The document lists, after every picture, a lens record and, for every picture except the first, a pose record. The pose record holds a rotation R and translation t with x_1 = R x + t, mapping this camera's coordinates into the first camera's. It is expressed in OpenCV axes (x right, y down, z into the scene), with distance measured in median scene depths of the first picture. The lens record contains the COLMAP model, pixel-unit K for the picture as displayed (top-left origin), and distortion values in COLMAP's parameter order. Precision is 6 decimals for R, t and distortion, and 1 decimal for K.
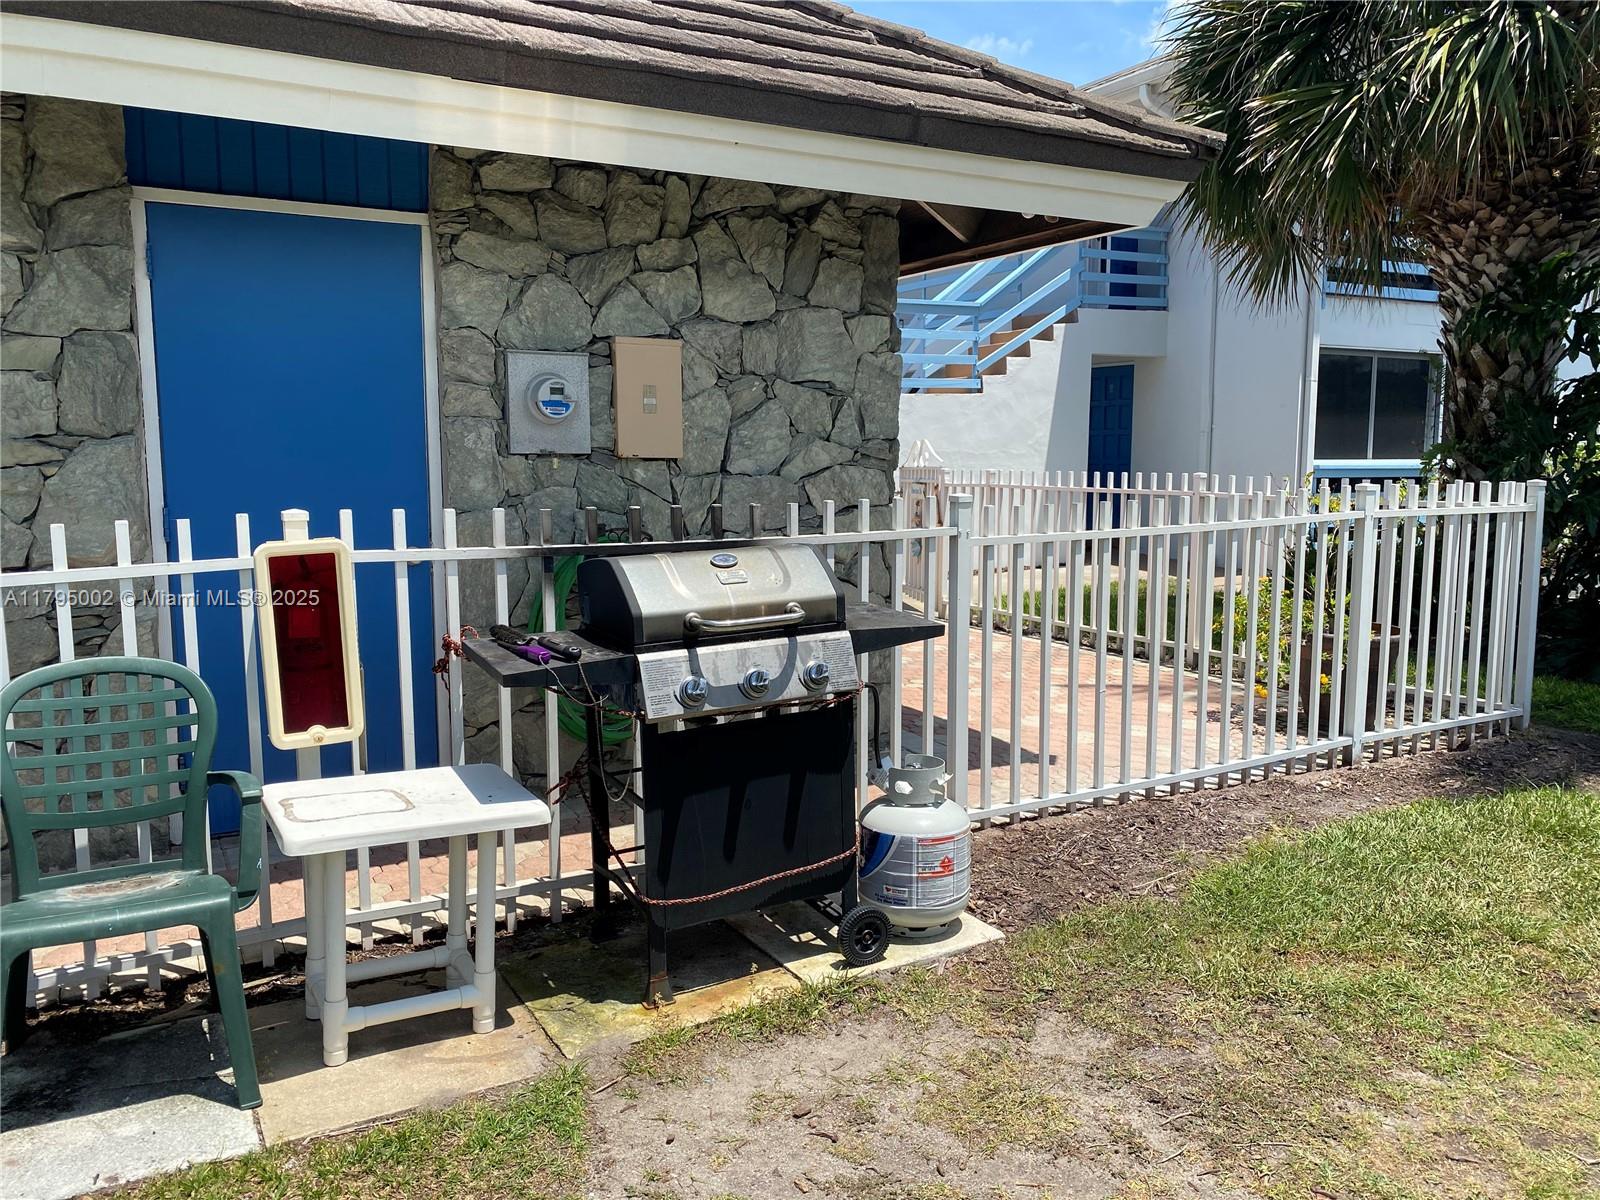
lens RADIAL K [[1218.0, 0, 814.8], [0, 1218.0, 602.8], [0, 0, 1]] dist [0.134233, -0.237602]
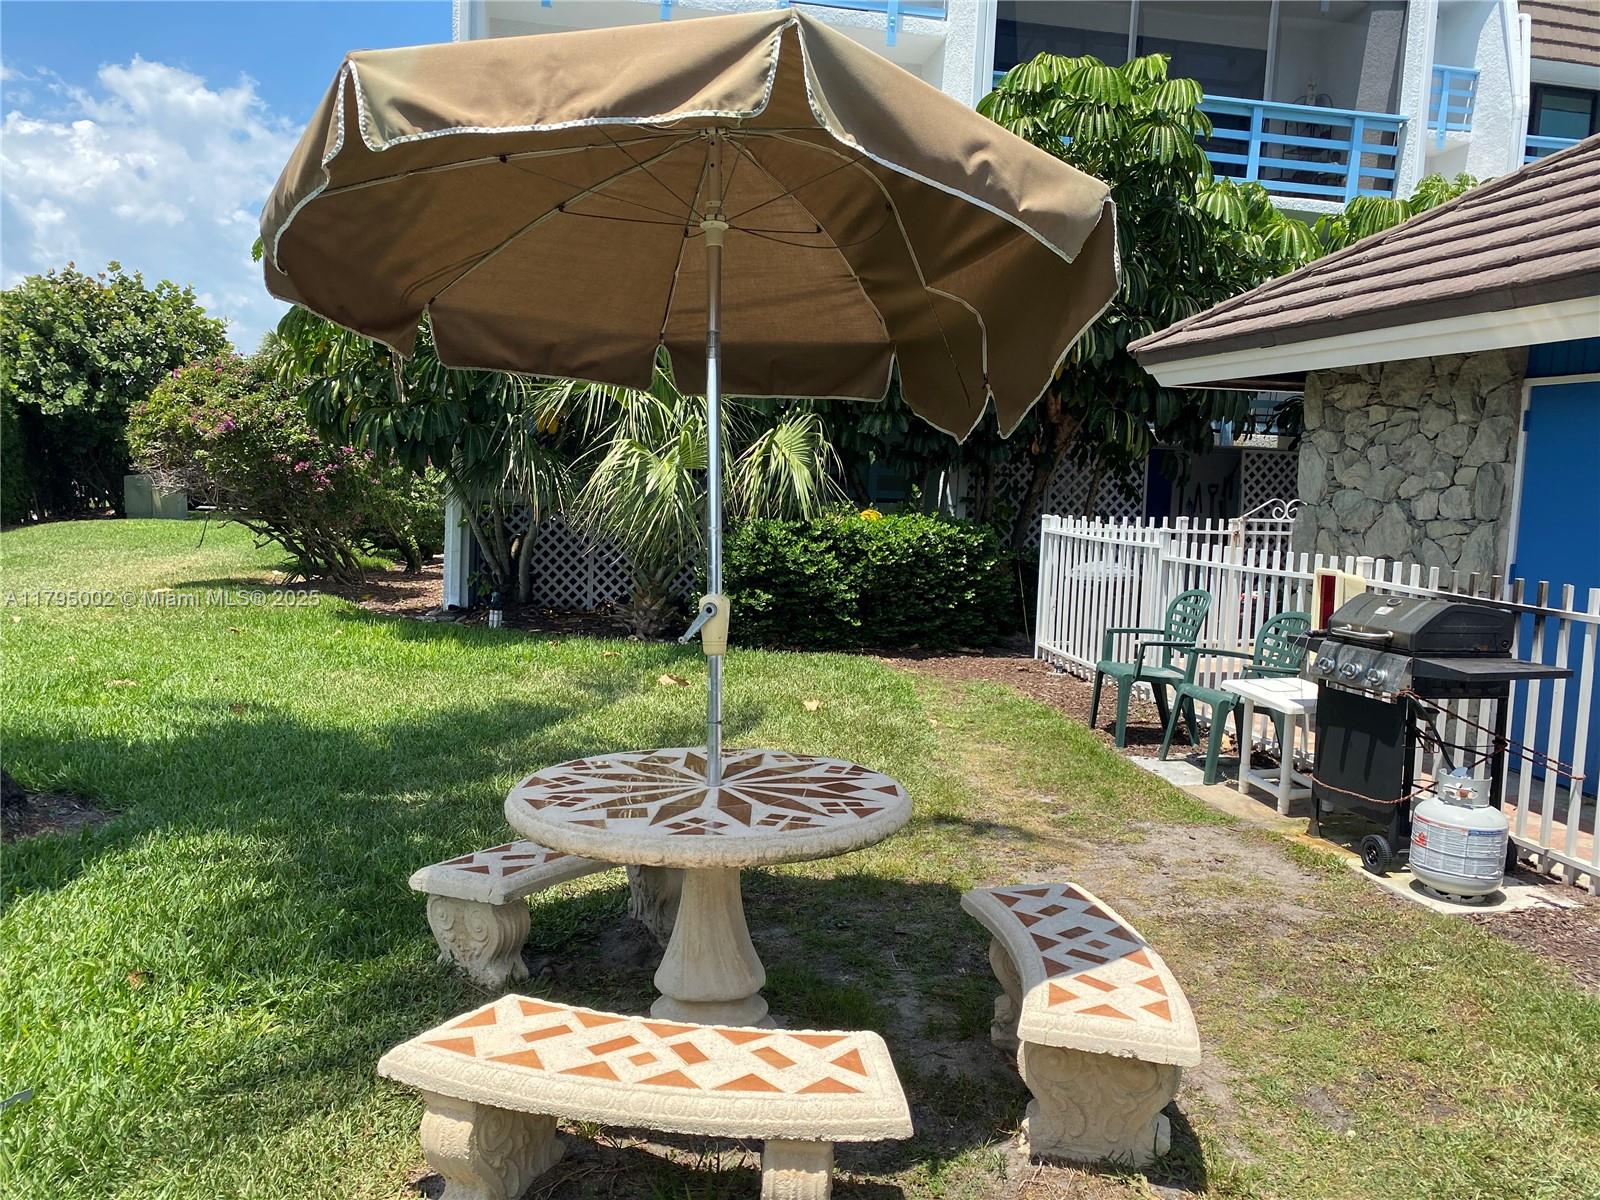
lens RADIAL K [[1218.0, 0, 814.8], [0, 1218.0, 602.8], [0, 0, 1]] dist [0.134233, -0.237602]
pose [[-0.317256, 0.084376, -0.944579, 1.644163], [-0.144561, 0.980091, 0.136102, -0.138562], [0.937257, 0.179728, -0.298742, 0.732214]]
